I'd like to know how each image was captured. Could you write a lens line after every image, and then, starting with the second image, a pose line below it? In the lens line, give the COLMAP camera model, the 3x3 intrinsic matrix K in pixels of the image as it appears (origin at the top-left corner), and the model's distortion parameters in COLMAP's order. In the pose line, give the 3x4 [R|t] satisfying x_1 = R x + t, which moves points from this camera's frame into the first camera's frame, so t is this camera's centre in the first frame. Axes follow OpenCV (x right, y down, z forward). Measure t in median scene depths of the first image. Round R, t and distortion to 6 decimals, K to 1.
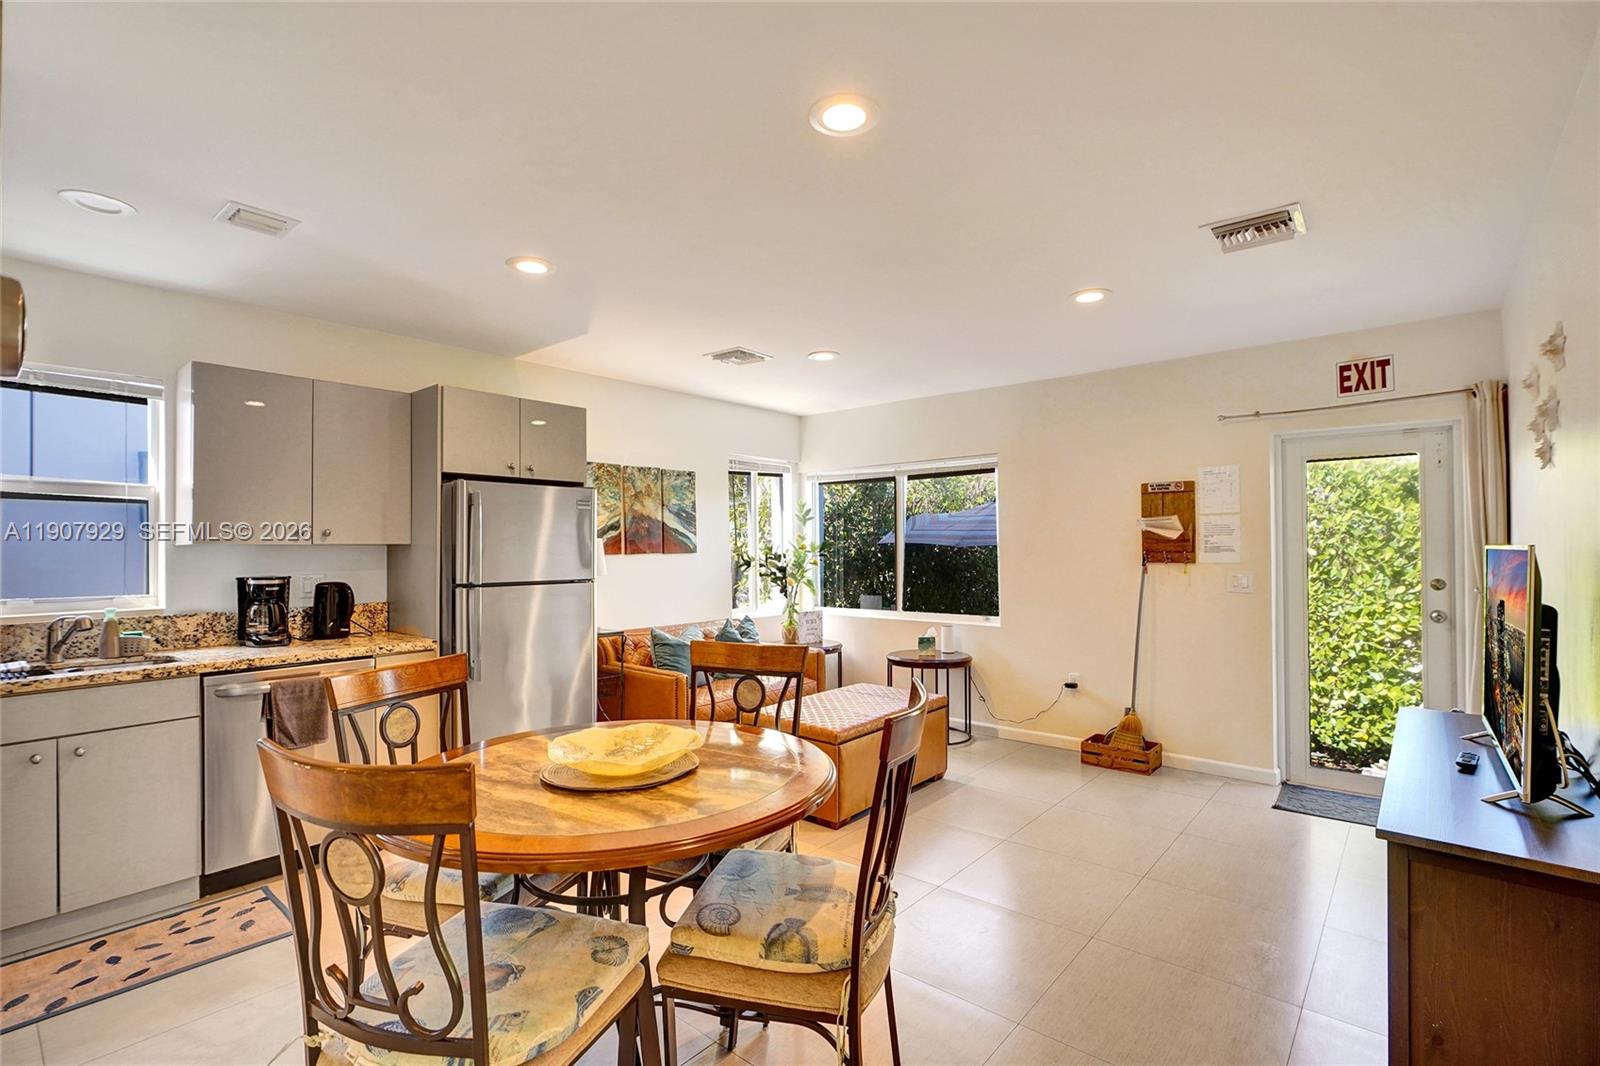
lens RADIAL K [[717.2, 0, 797.2], [0, 717.2, 536.6], [0, 0, 1]] dist [-0.006047, 0.003481]
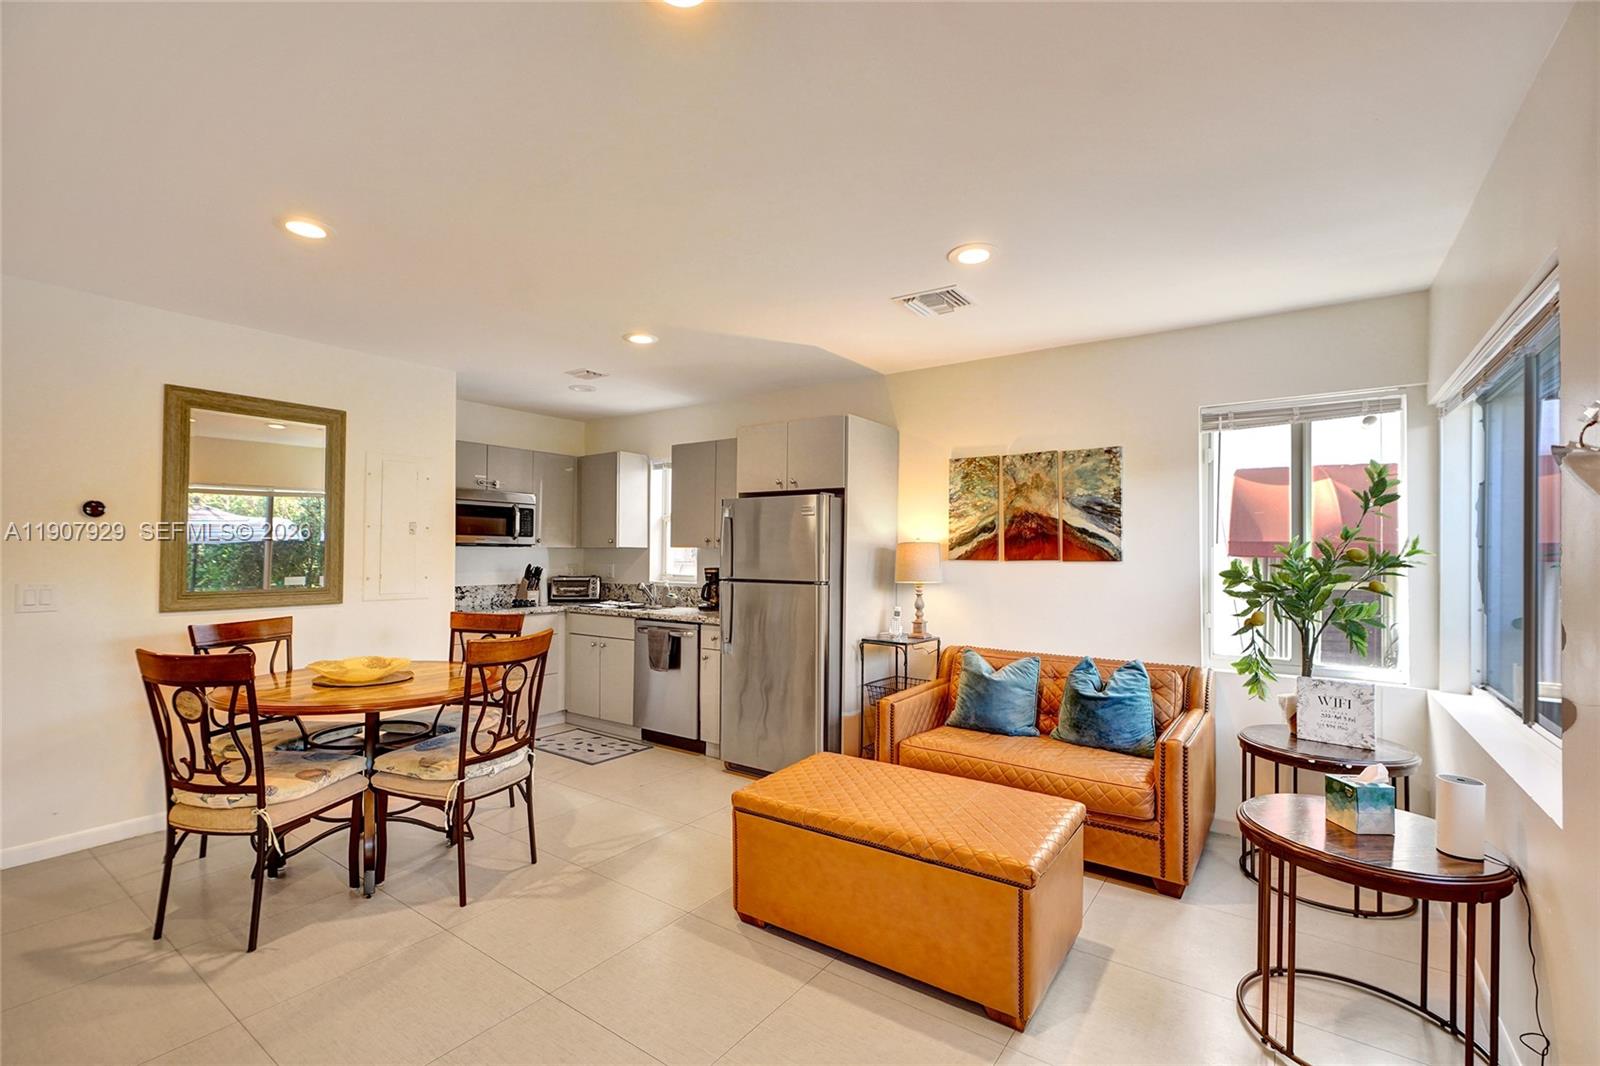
lens RADIAL K [[717.2, 0, 806.5], [0, 717.2, 539.1], [0, 0, 1]] dist [-0.006047, 0.003481]
pose [[0.107291, -0.002168, -0.994225, 0.528345], [0.010378, 0.999946, -0.001060, -0.001781], [0.994173, -0.010204, 0.107308, 0.622459]]
